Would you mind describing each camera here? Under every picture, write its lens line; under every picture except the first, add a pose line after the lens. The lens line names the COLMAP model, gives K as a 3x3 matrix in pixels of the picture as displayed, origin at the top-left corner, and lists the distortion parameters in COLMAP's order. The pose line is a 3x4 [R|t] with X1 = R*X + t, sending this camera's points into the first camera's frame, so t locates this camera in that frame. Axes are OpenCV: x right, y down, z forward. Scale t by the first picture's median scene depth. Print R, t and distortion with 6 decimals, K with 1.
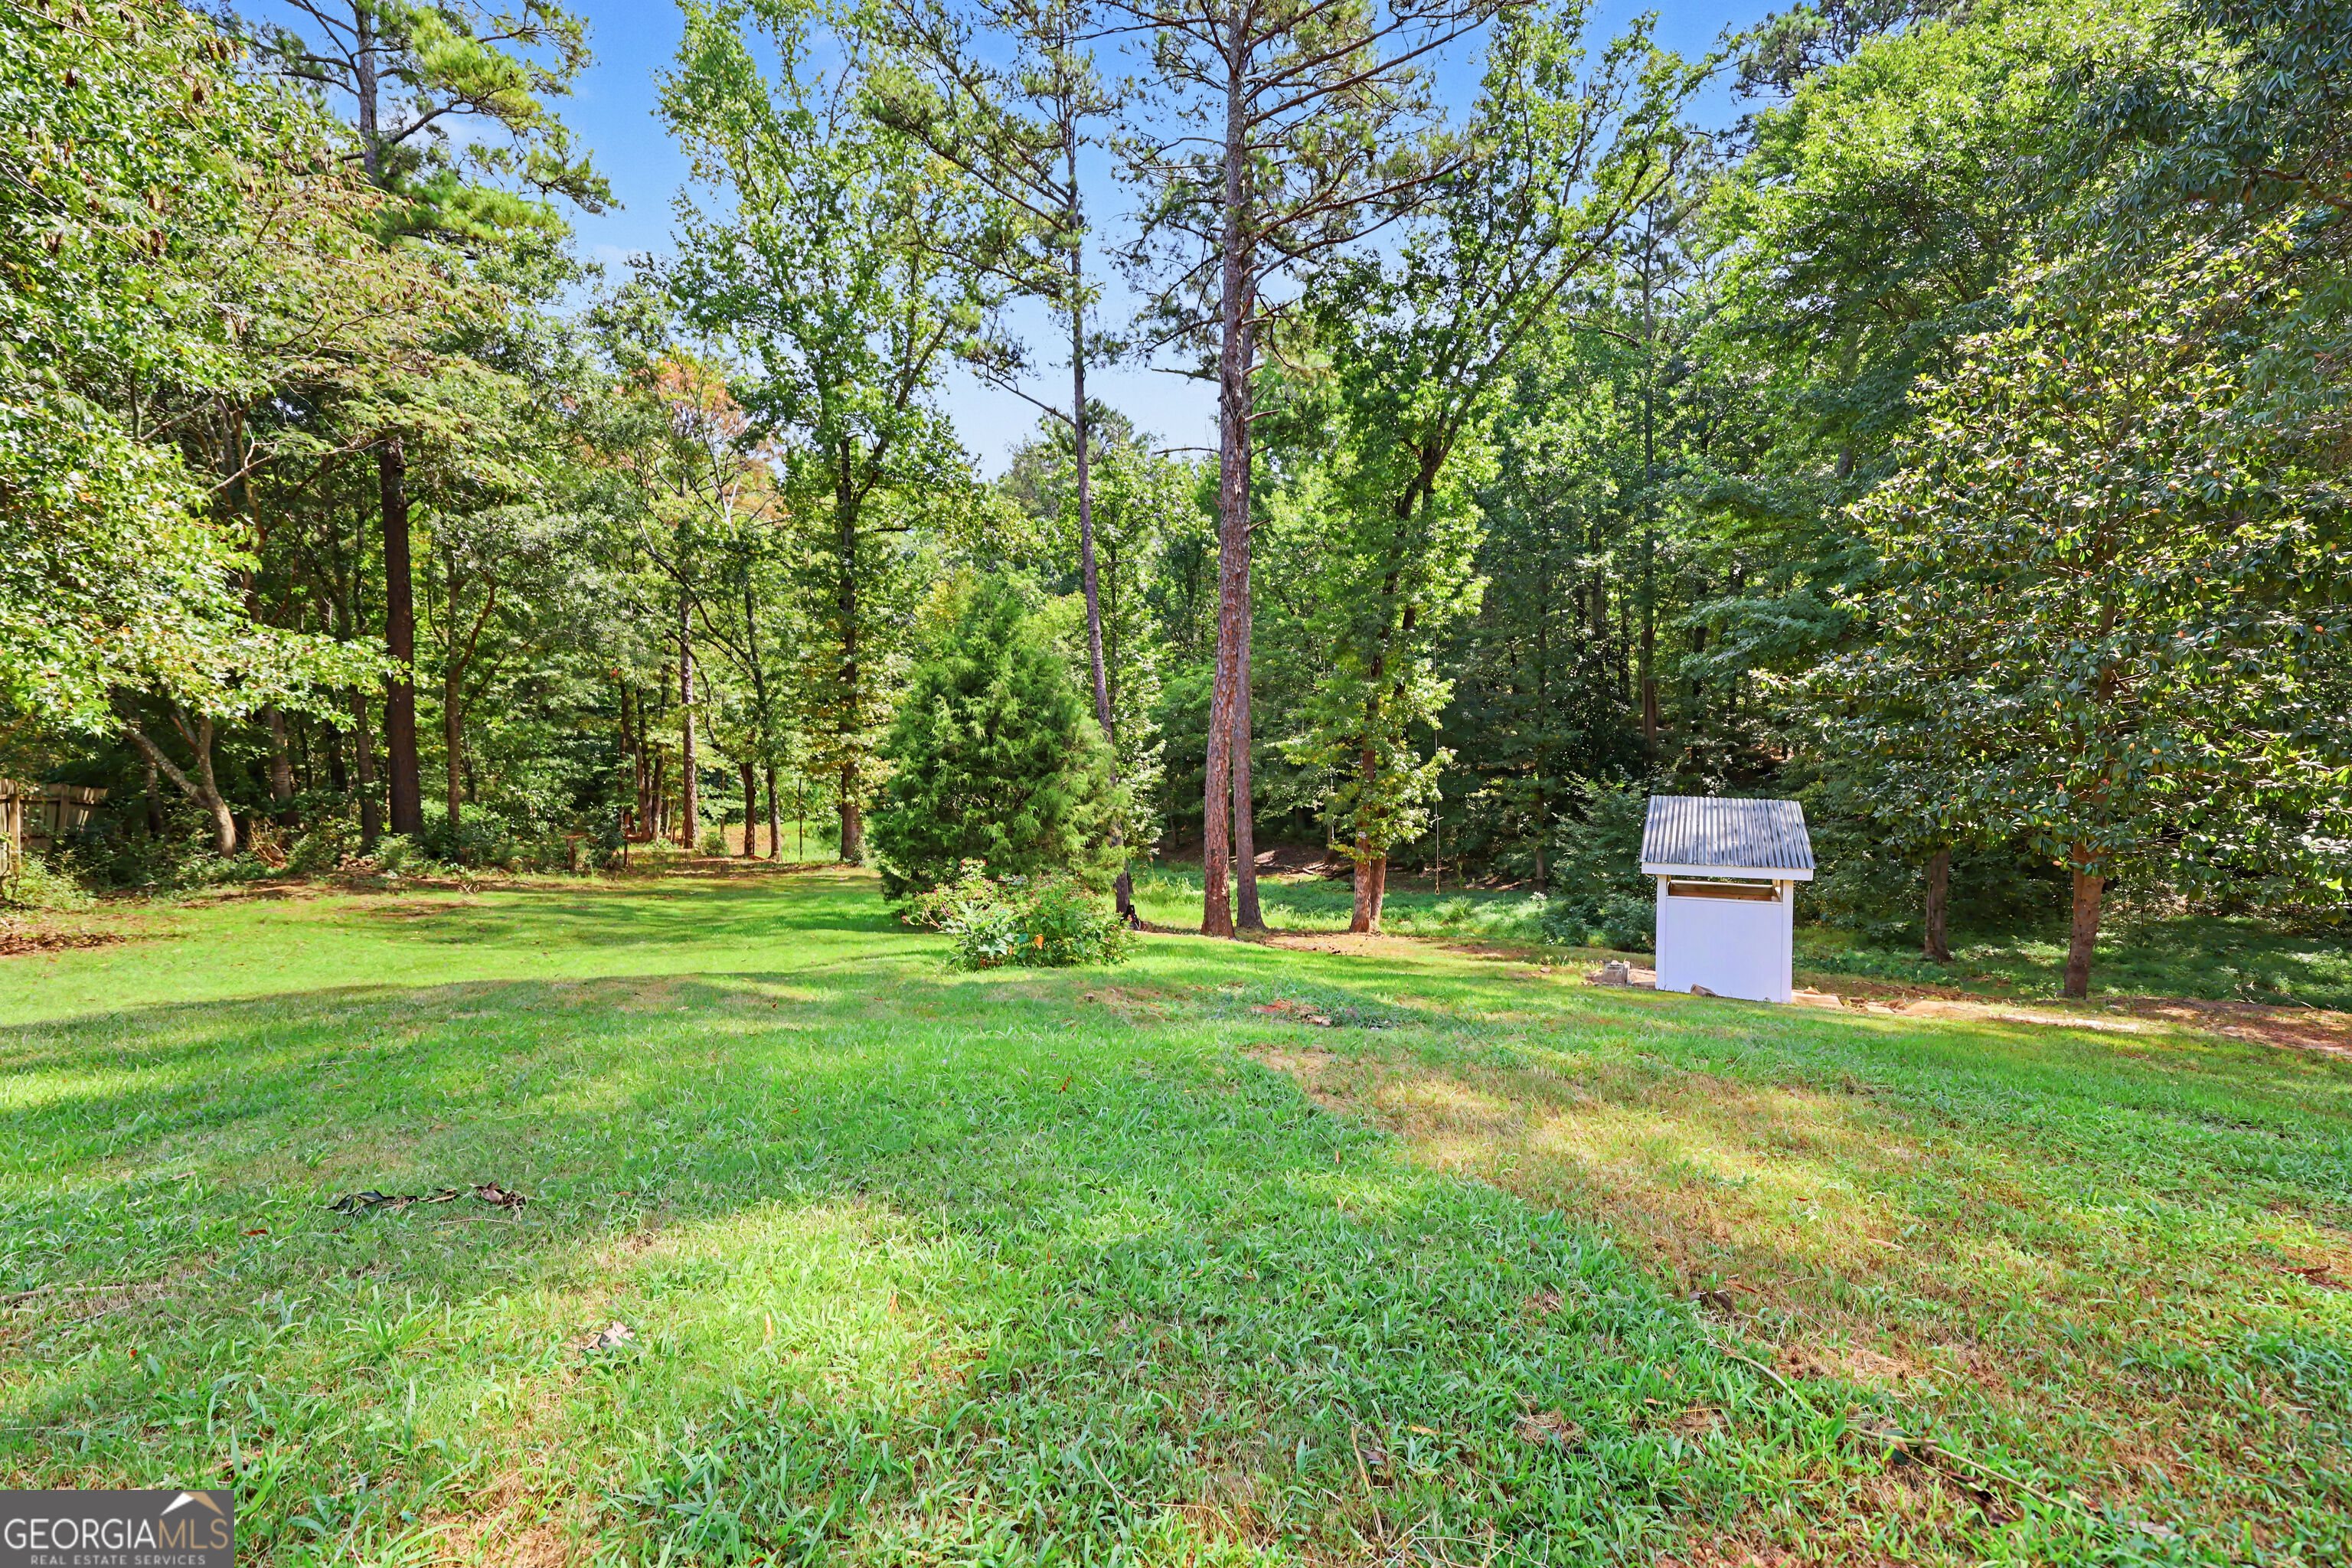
lens RADIAL K [[986.8, 0, 1181.8], [0, 986.8, 783.0], [0, 0, 1]] dist [-0.002720, -0.001056]
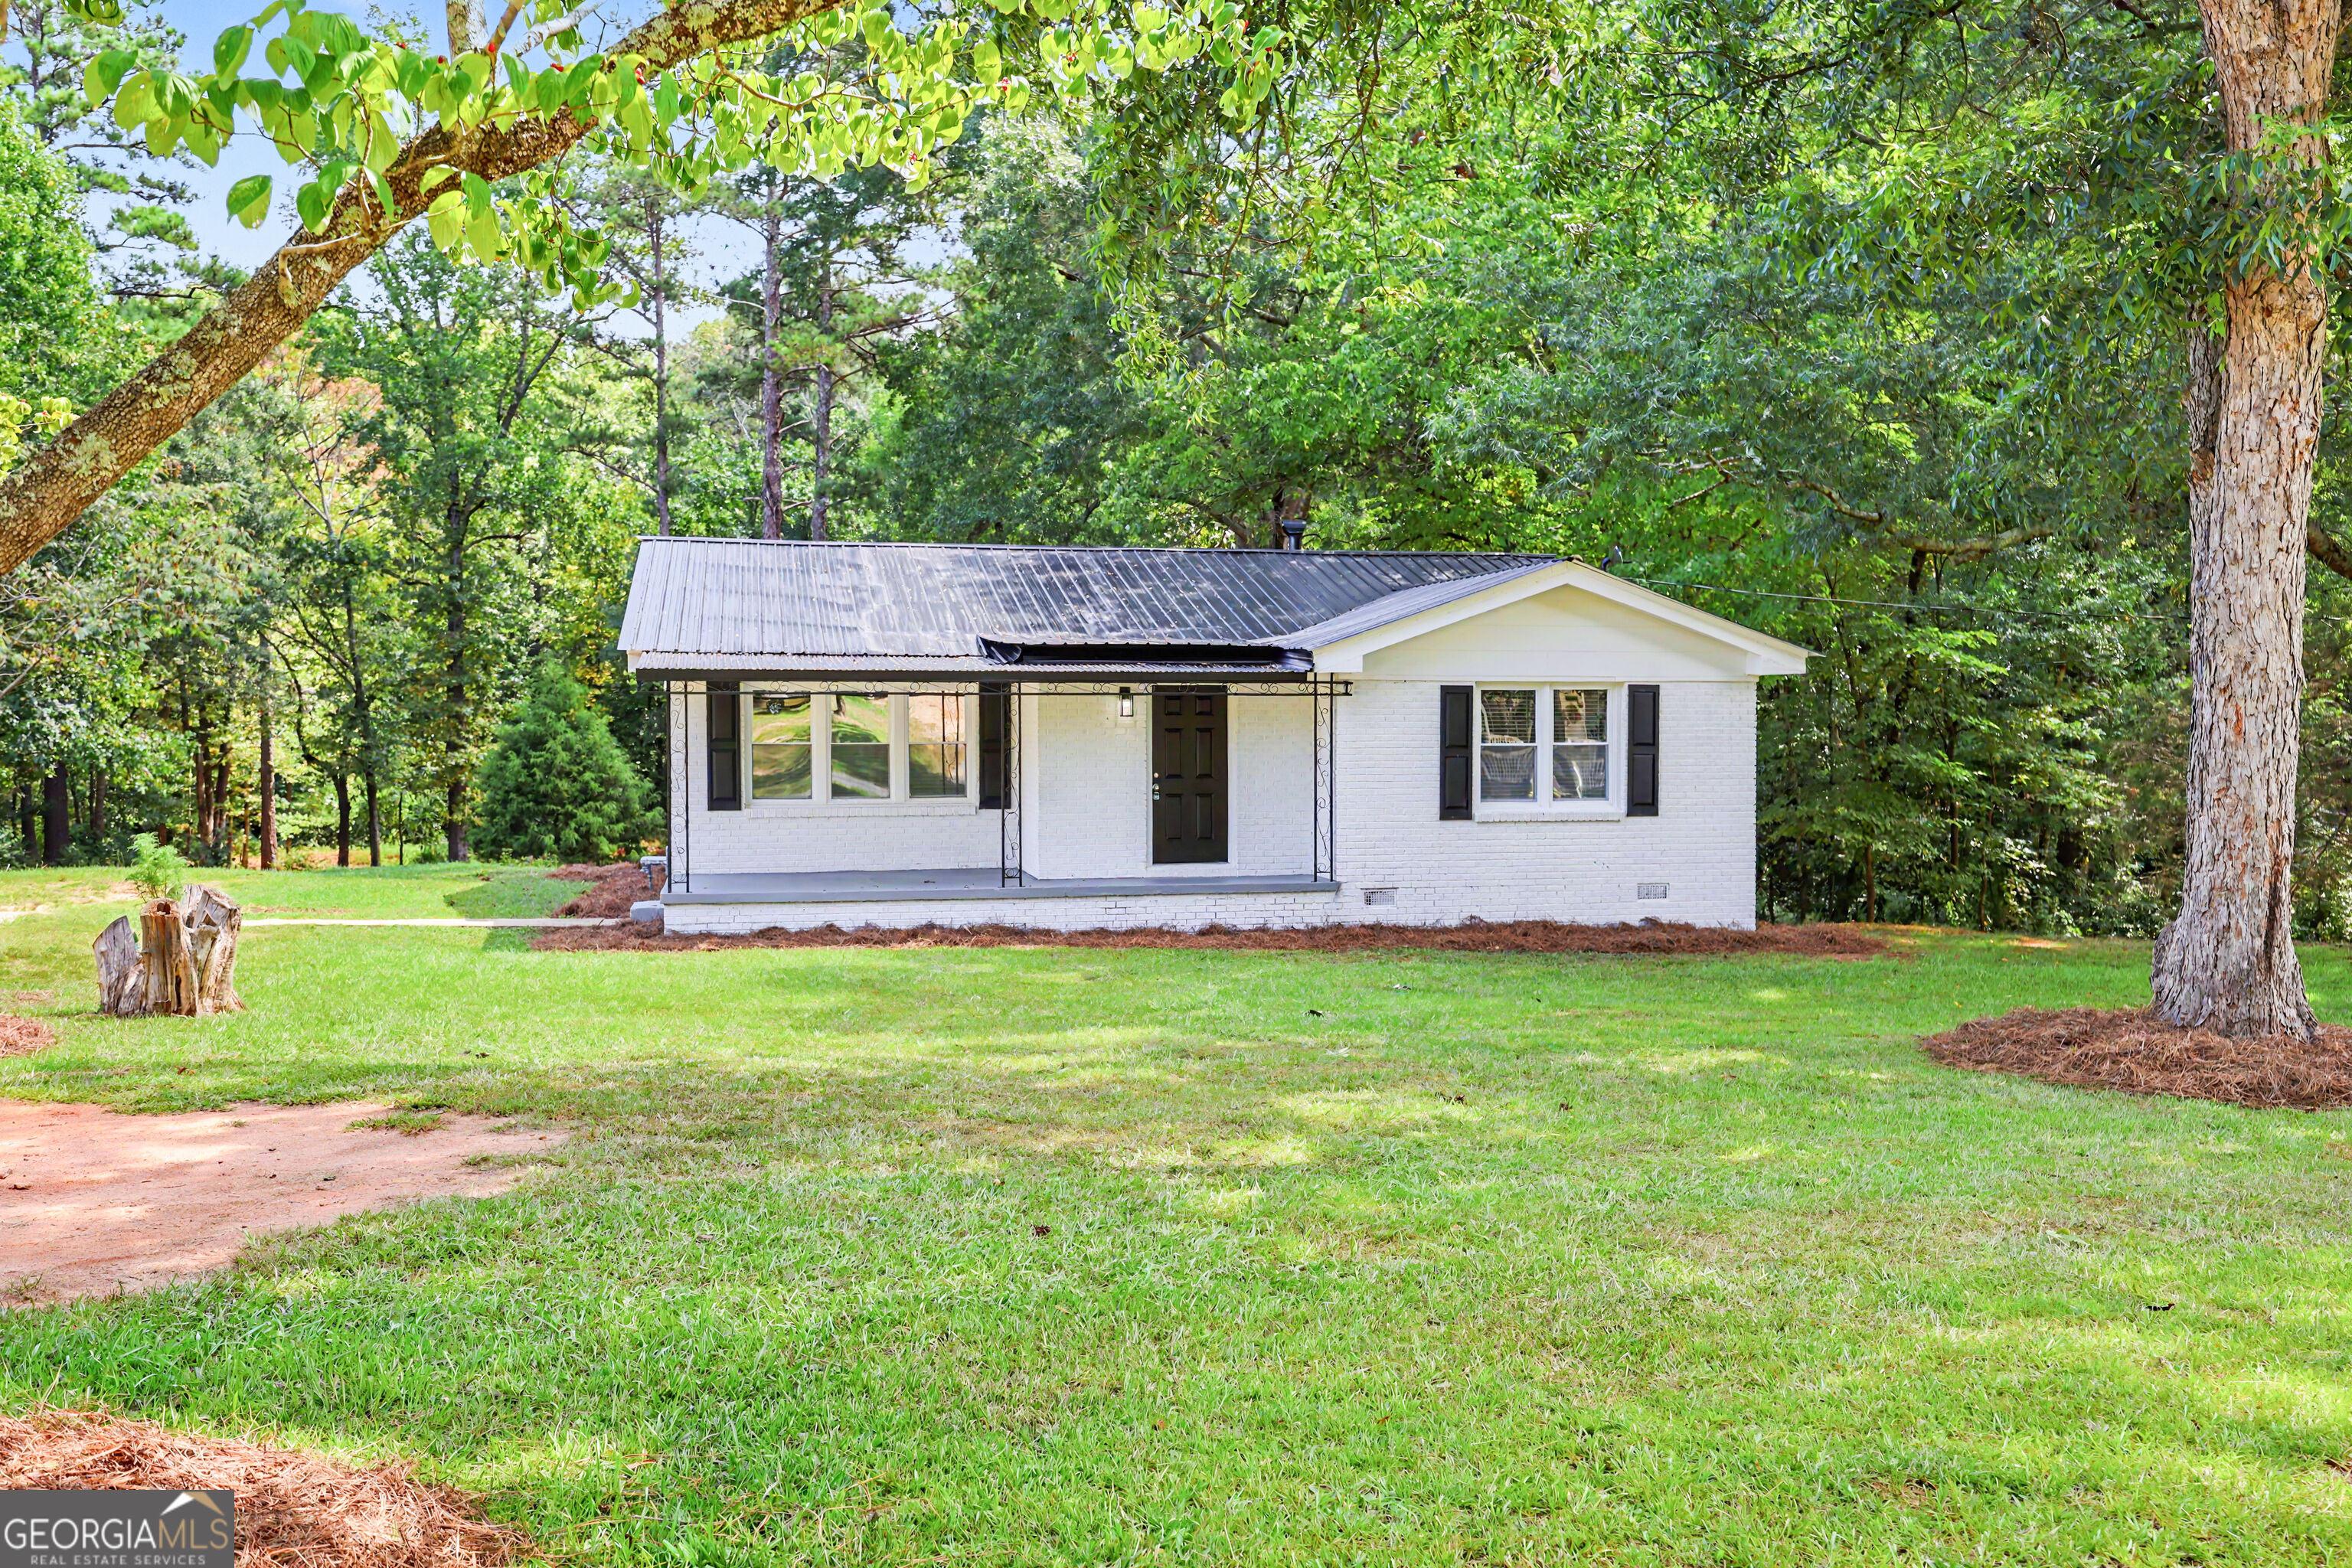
lens RADIAL K [[2009.9, 0, 1175.3], [0, 2009.9, 802.6], [0, 0, 1]] dist [0.017648, 0.004310]
pose [[0.999938, 0.003603, 0.010568, 0.680122], [-0.003738, 0.999910, 0.012851, -0.049177], [-0.010520, -0.012889, 0.999862, -1.933108]]
